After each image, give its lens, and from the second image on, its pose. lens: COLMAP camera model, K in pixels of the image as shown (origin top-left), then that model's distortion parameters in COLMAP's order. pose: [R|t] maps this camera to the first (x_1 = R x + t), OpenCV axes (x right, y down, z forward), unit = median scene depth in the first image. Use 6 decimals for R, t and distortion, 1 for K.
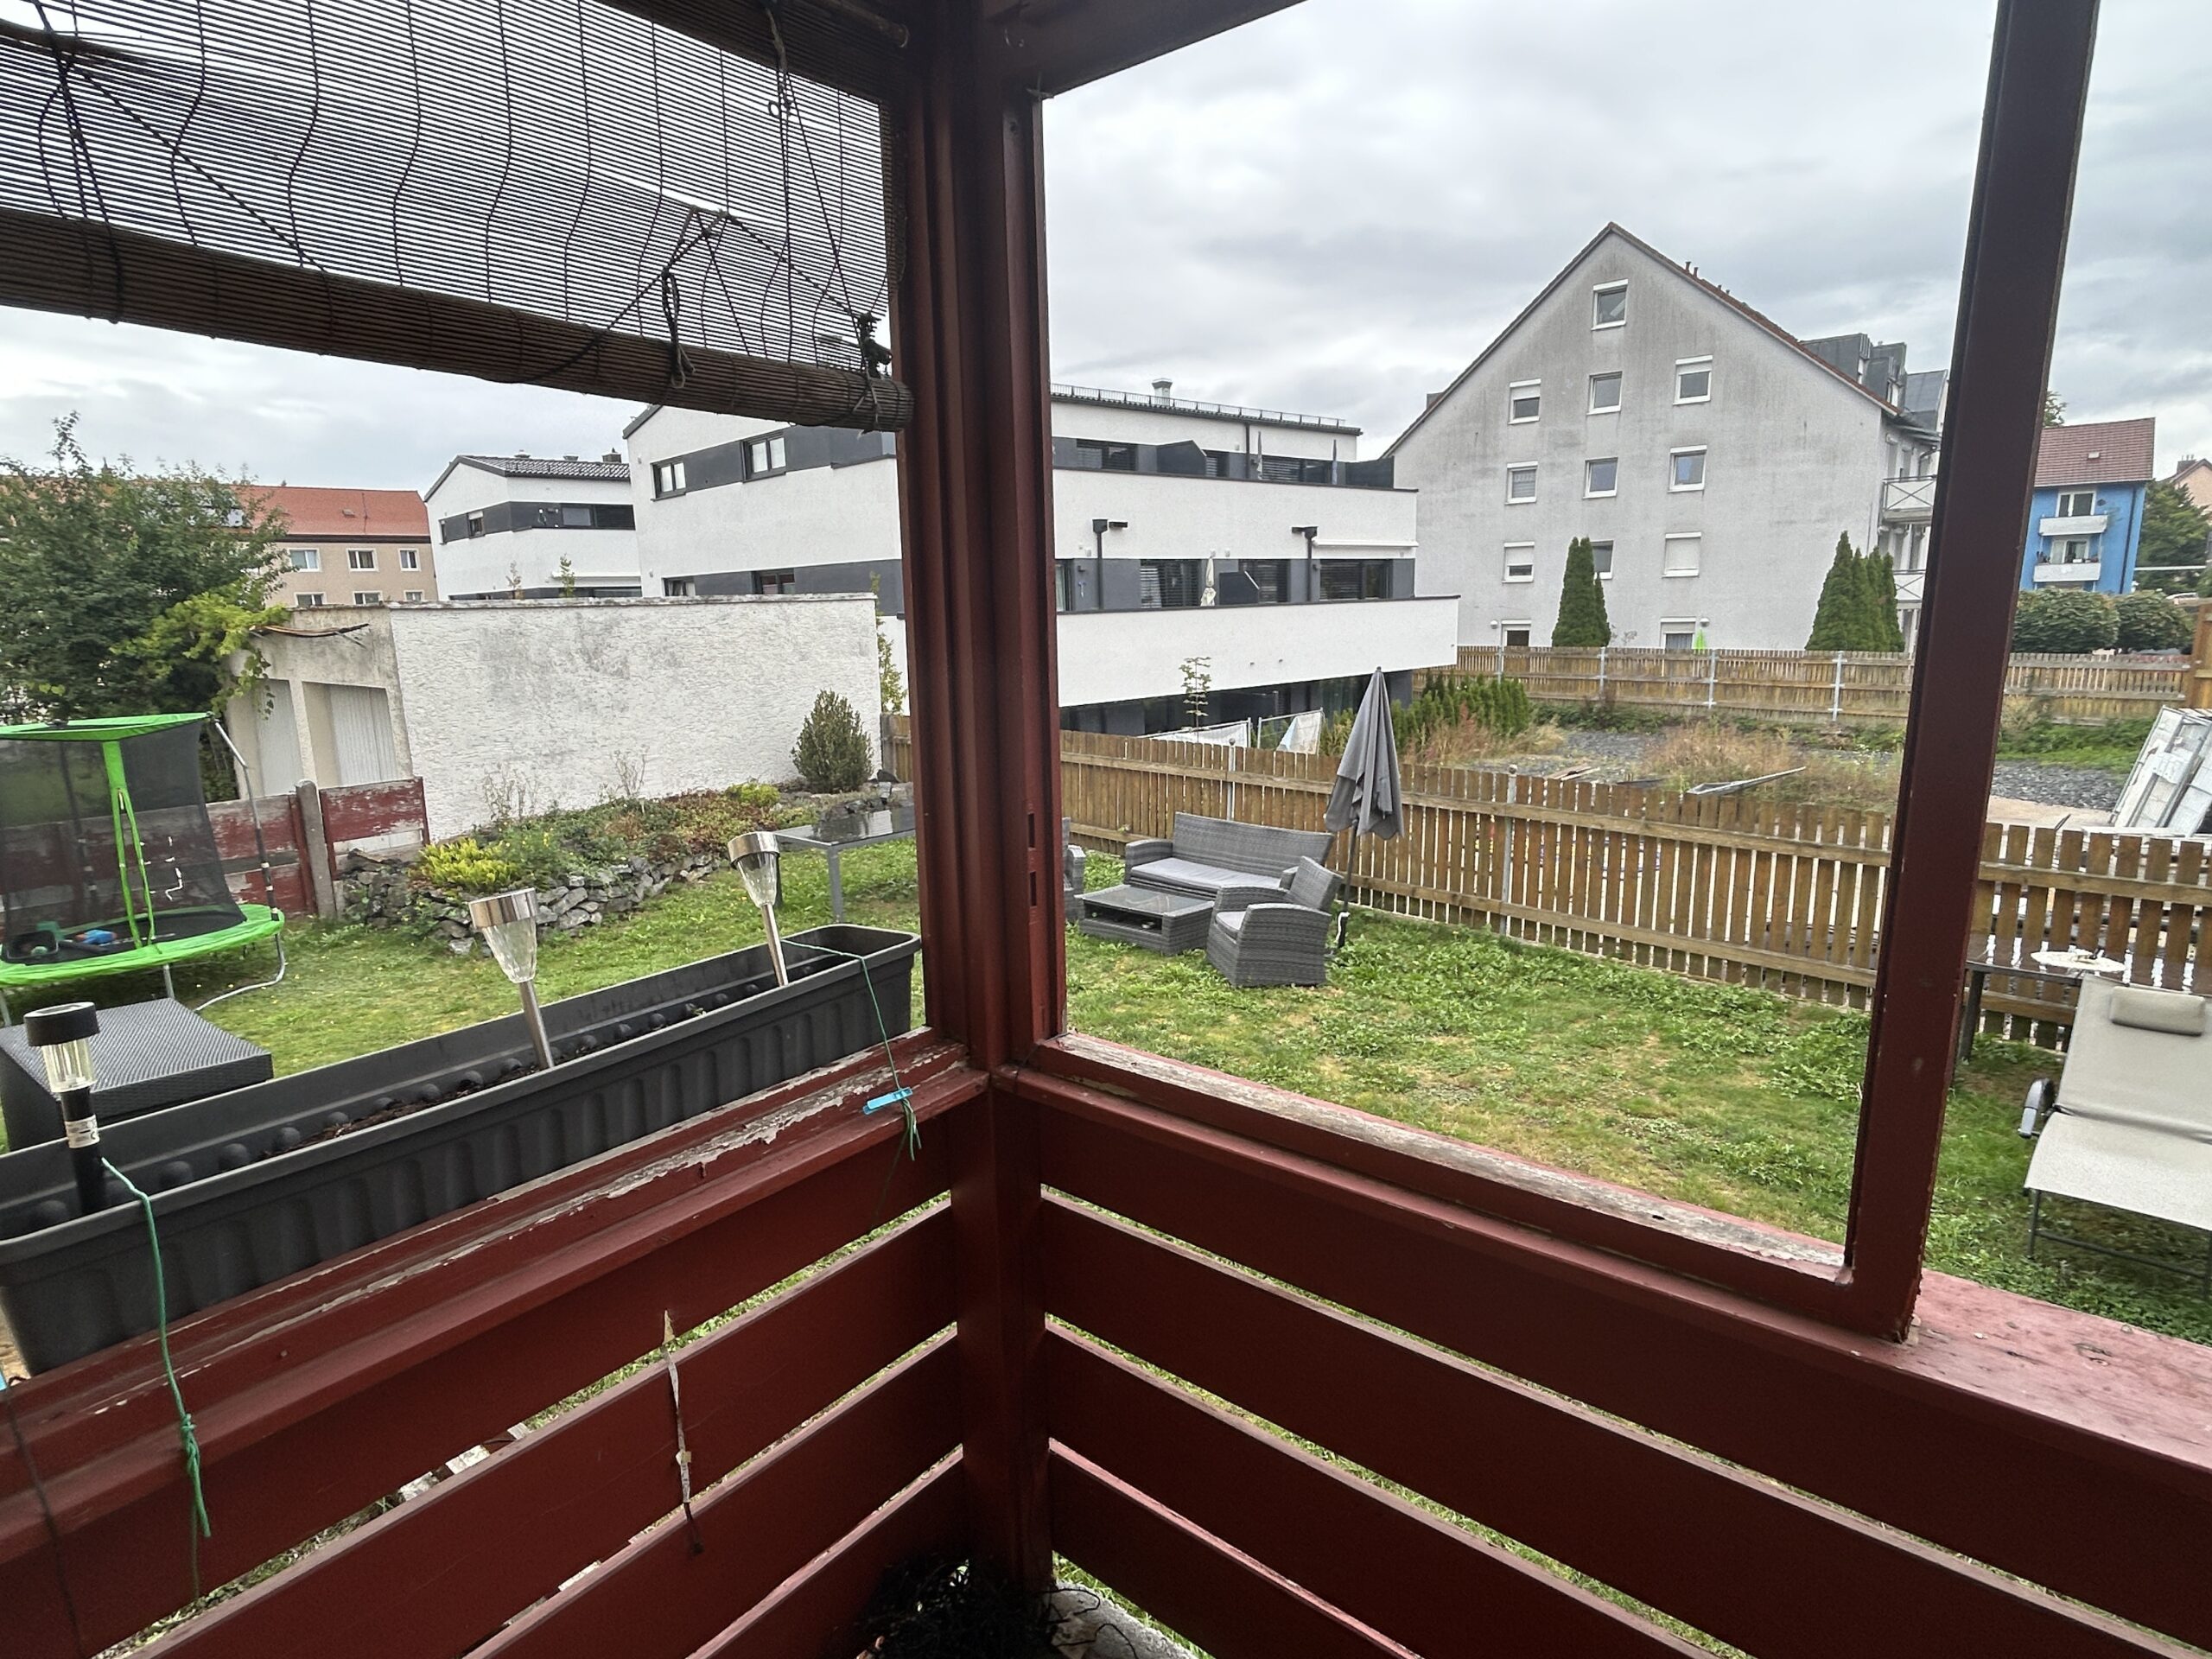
lens RADIAL K [[1195.9, 0, 1096.3], [0, 1195.9, 833.8], [0, 0, 1]] dist [-0.001547, 0.010176]
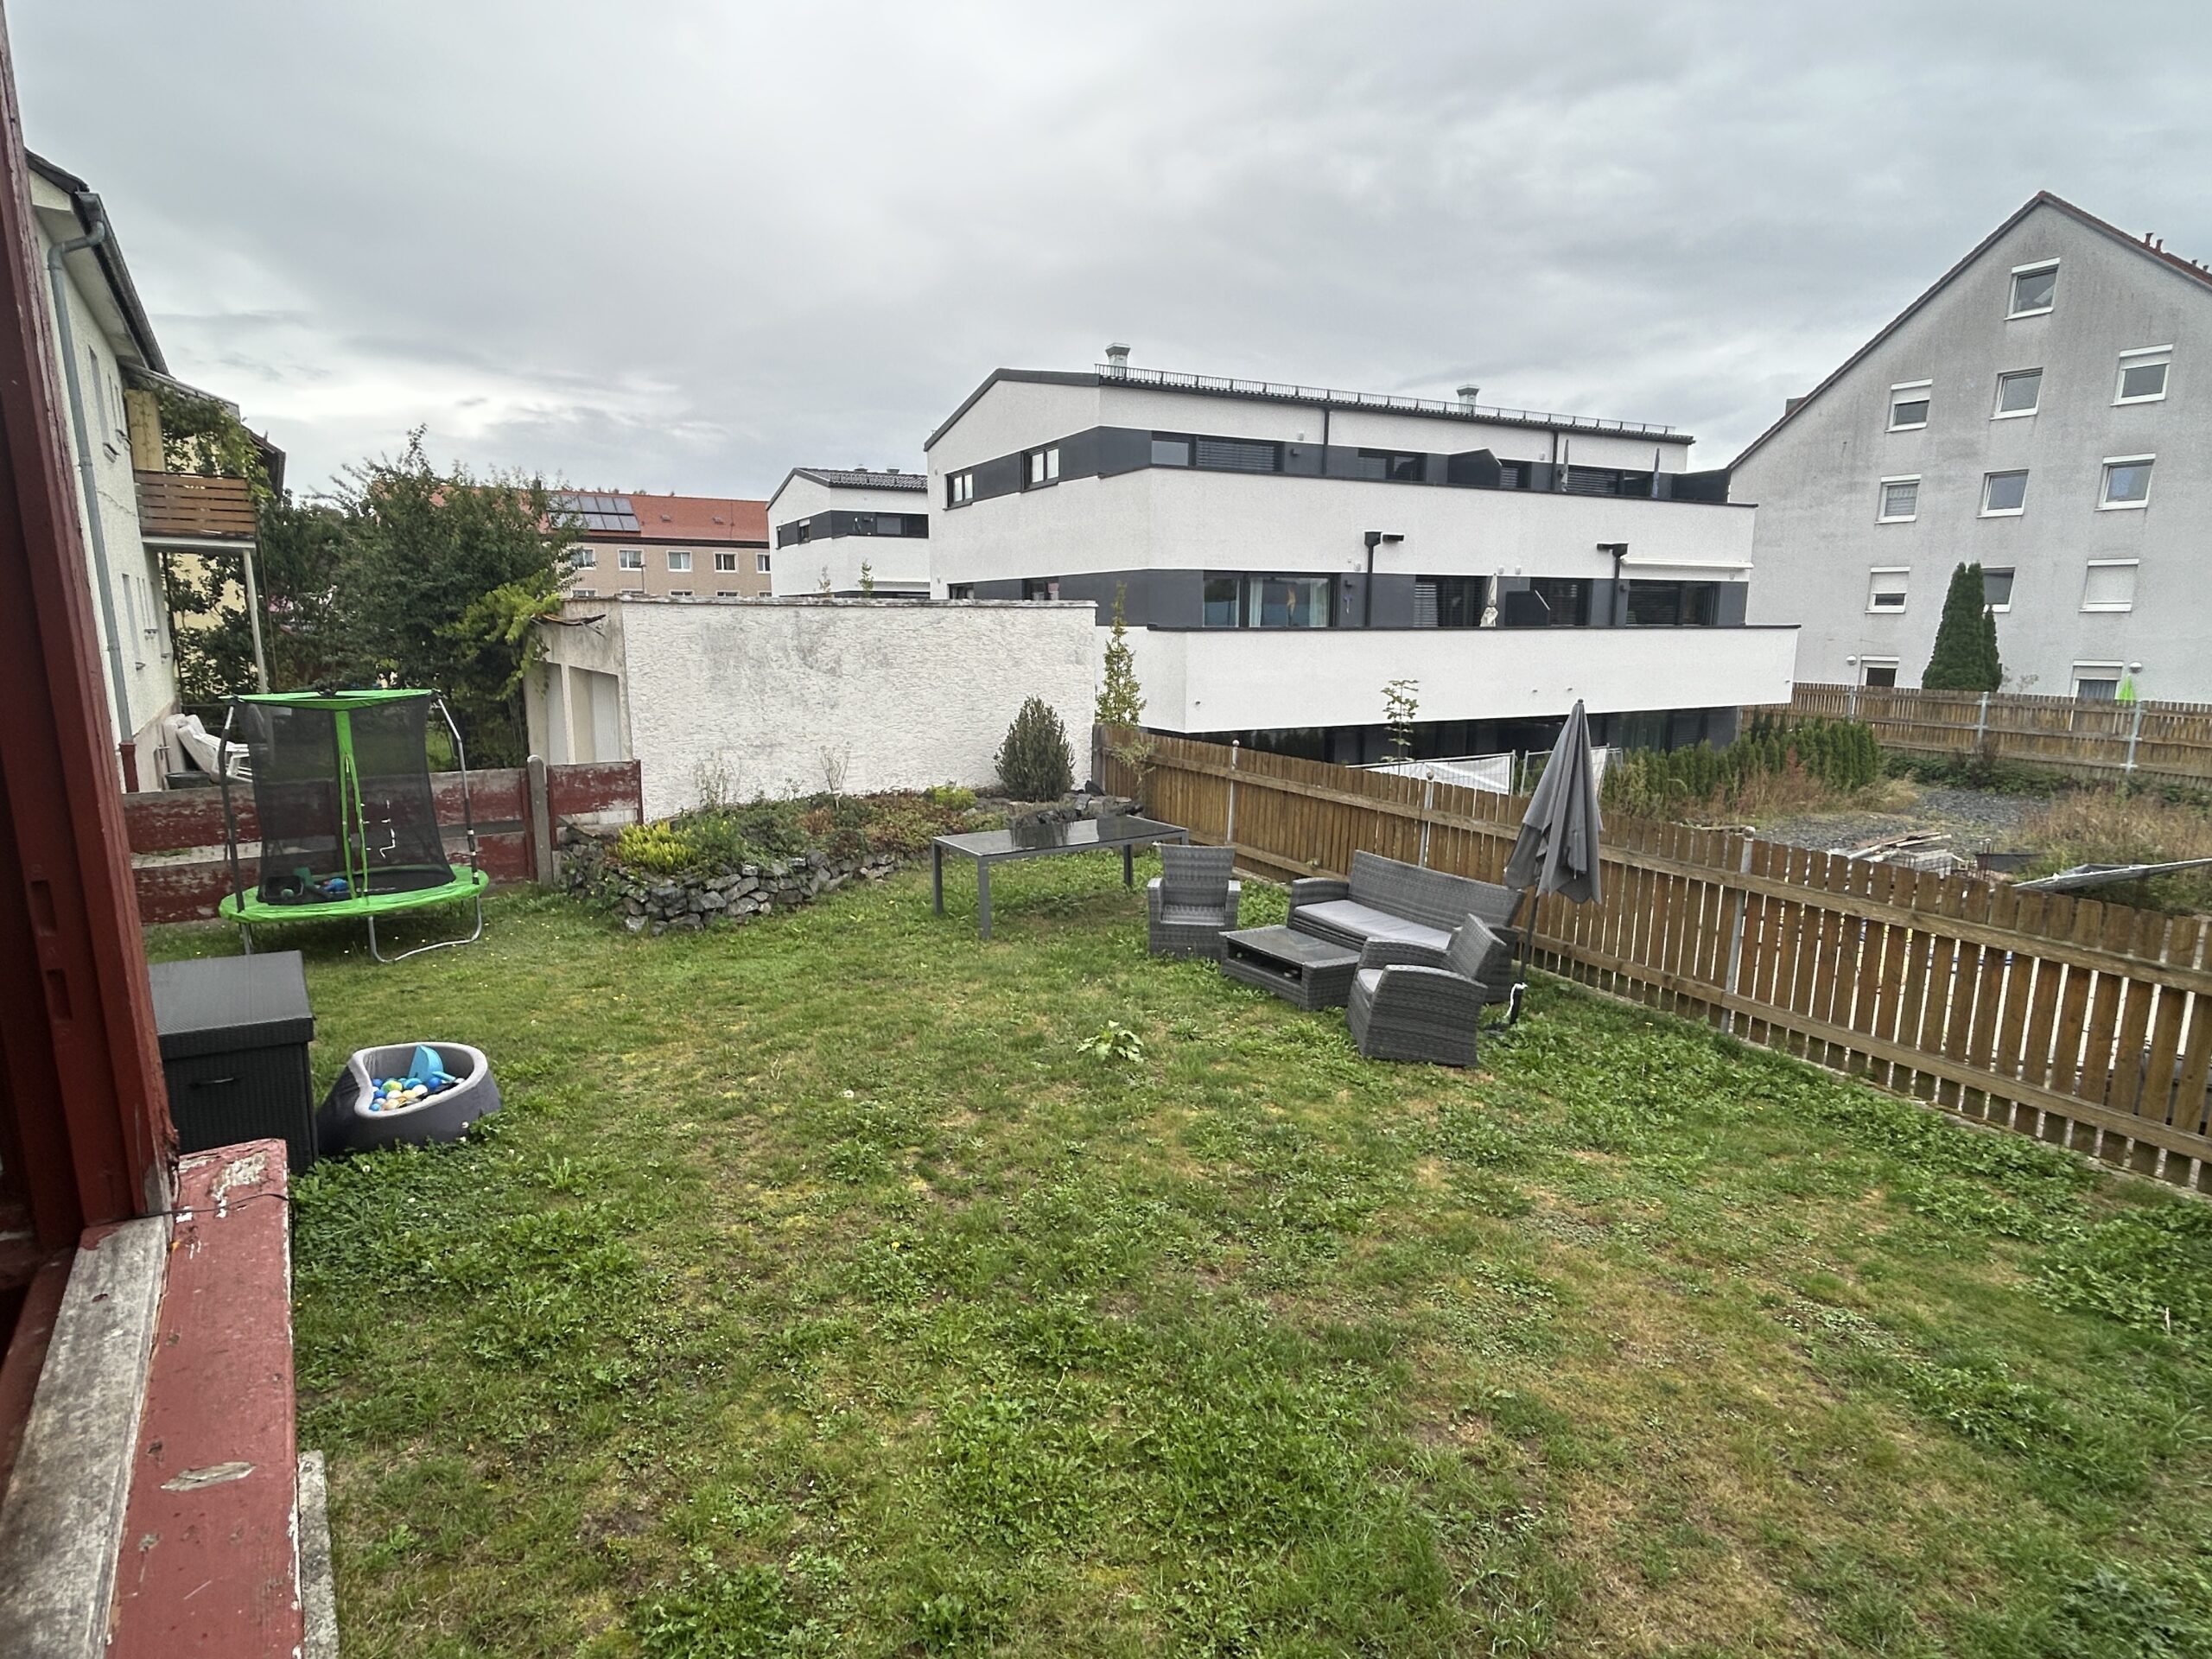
lens RADIAL K [[1195.9, 0, 1098.1], [0, 1195.9, 815.1], [0, 0, 1]] dist [-0.001547, 0.010176]
pose [[0.964980, 0.073459, -0.251828, 0.092605], [-0.080065, 0.996660, -0.016073, -0.012729], [0.249806, 0.035673, 0.967638, 0.067182]]
